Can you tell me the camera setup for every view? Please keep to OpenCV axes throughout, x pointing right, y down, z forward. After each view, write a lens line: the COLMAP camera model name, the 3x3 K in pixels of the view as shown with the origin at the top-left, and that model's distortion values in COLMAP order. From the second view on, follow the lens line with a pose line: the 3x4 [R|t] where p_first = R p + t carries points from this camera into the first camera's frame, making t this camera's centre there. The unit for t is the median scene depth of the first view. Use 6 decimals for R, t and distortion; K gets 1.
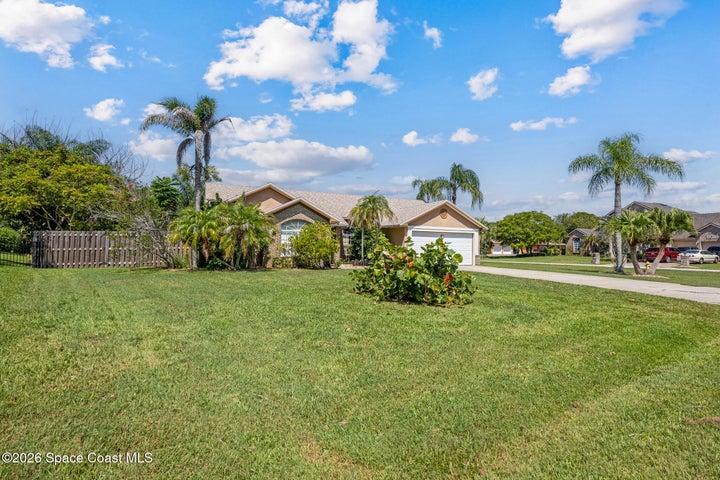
lens RADIAL K [[381.7, 0, 362.1], [0, 381.7, 240.7], [0, 0, 1]] dist [0.001451, 0.000097]
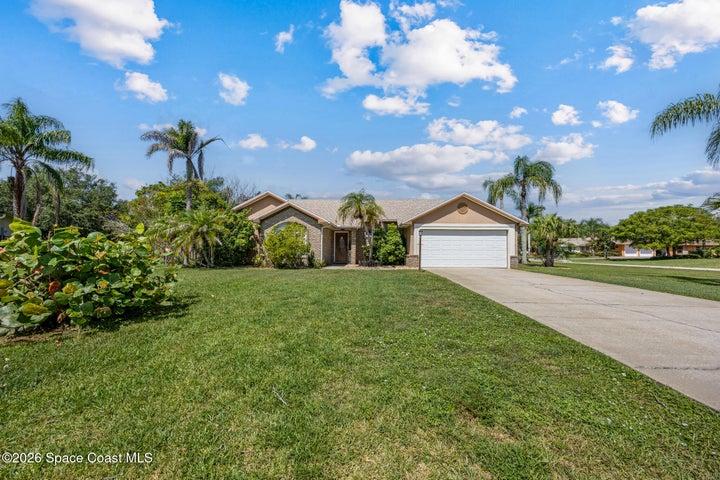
lens RADIAL K [[279.0, 0, 356.0], [0, 279.0, 242.3], [0, 0, 1]] dist [-0.002840, -0.000071]
pose [[0.879386, -0.018933, -0.475733, 0.288799], [0.012840, 0.999789, -0.016056, 0.013599], [0.475937, 0.008011, 0.879443, 0.303714]]
